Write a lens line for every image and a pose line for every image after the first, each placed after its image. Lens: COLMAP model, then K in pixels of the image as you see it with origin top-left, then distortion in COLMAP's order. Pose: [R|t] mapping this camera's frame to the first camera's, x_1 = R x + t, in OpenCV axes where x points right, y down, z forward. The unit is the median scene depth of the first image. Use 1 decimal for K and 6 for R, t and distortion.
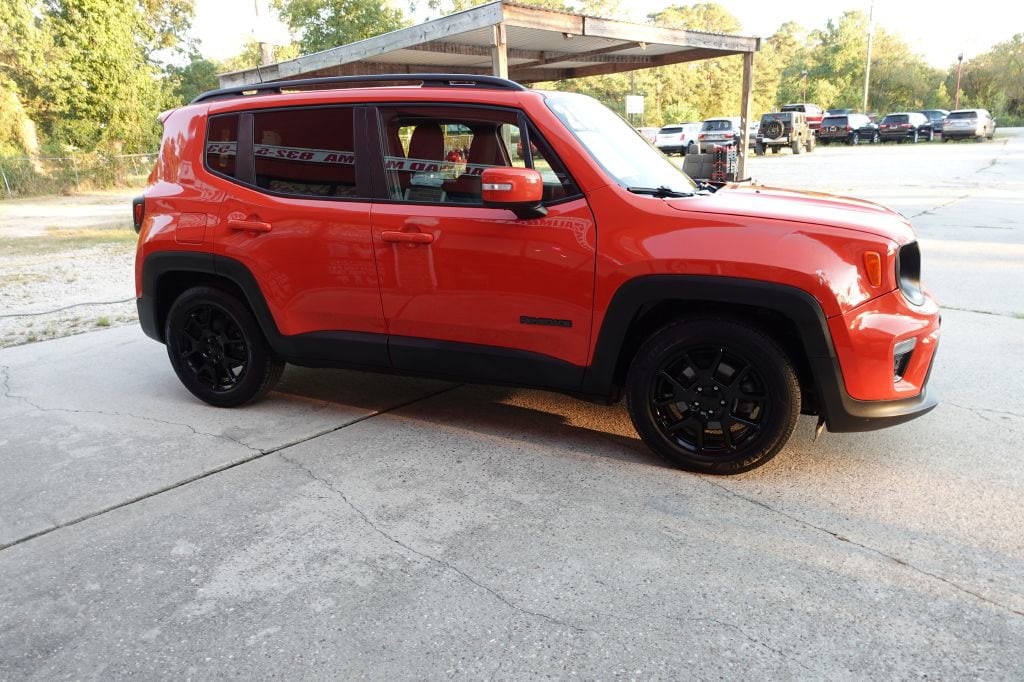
lens RADIAL K [[708.5, 0, 515.7], [0, 708.5, 341.6], [0, 0, 1]] dist [-0.002269, 0.001380]
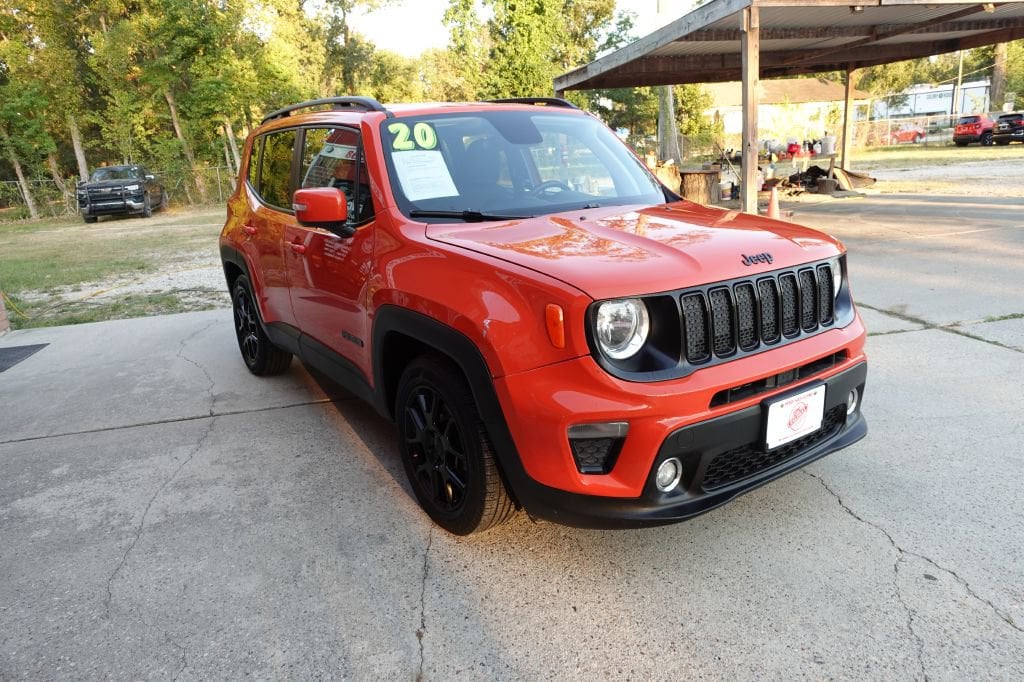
lens RADIAL K [[708.8, 0, 512.0], [0, 708.8, 341.0], [0, 0, 1]] dist [-0.007321, -0.004129]
pose [[0.832124, 0.130641, -0.538983, 0.213218], [-0.122664, 0.991144, 0.050860, -0.028719], [0.540854, 0.023792, 0.840780, 0.072801]]
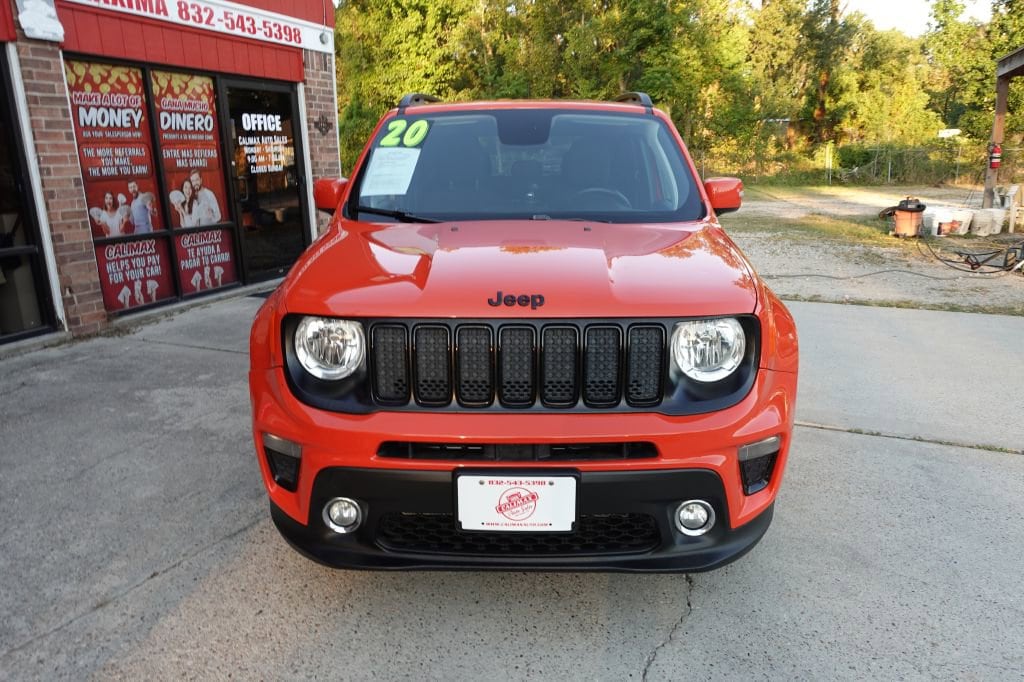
lens RADIAL K [[706.4, 0, 514.0], [0, 706.4, 340.1], [0, 0, 1]] dist [0.003249, -0.003668]
pose [[0.344990, 0.265563, -0.900255, 0.312127], [-0.254107, 0.949747, 0.182785, -0.072796], [0.903555, 0.165702, 0.395134, 0.221788]]
